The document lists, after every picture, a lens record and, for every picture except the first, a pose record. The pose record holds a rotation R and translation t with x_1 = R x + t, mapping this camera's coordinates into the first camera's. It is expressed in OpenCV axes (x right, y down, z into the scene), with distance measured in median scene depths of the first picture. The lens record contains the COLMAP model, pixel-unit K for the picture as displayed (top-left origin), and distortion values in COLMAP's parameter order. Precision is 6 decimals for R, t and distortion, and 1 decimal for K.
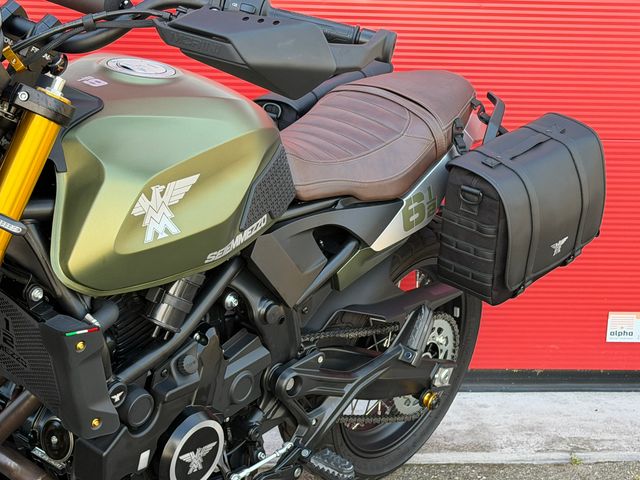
lens RADIAL K [[1361.4, 0, 320.6], [0, 1361.4, 244.8], [0, 0, 1]] dist [0.136945, 0.000000]
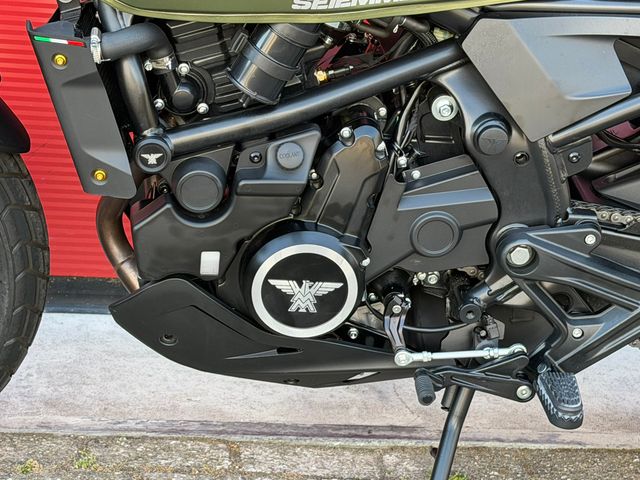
lens RADIAL K [[1614.1, 0, 318.4], [0, 1614.1, 234.0], [0, 0, 1]] dist [0.147979, 0.000000]
pose [[0.687856, 0.240771, -0.684751, 0.460695], [-0.231576, 0.966876, 0.107346, 0.028859], [0.687915, 0.084733, 0.720828, 0.355225]]
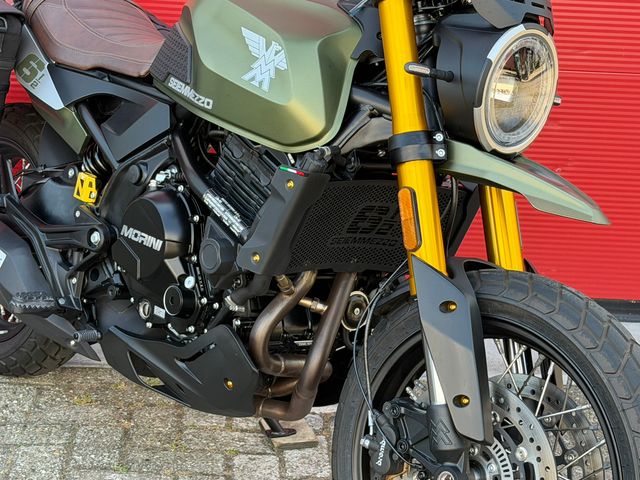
lens RADIAL K [[1361.4, 0, 317.7], [0, 1361.4, 241.1], [0, 0, 1]] dist [0.136945, 0.000000]
pose [[0.997510, 0.038084, -0.059355, -0.053167], [-0.035689, 0.998526, 0.040902, 0.019104], [0.060826, -0.038682, 0.997399, -0.065944]]
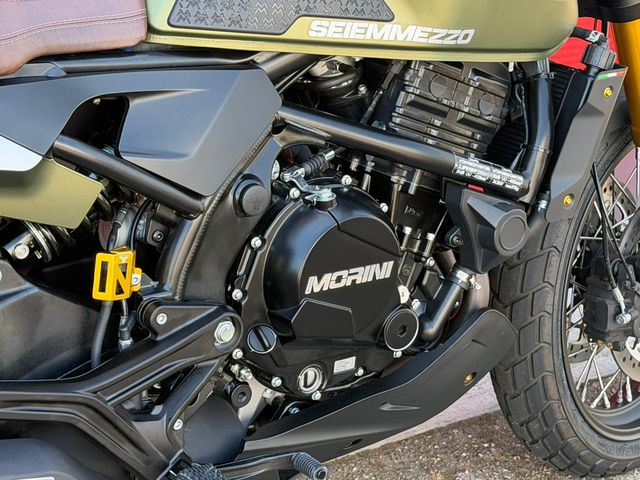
lens RADIAL K [[1541.7, 0, 338.5], [0, 1541.7, 233.6], [0, 0, 1]] dist [0.137640, 0.000000]
pose [[0.154729, -0.433815, 0.887617, -0.894141], [0.090463, 0.900884, 0.424529, -0.269081], [-0.983807, 0.014609, 0.178637, 0.828015]]
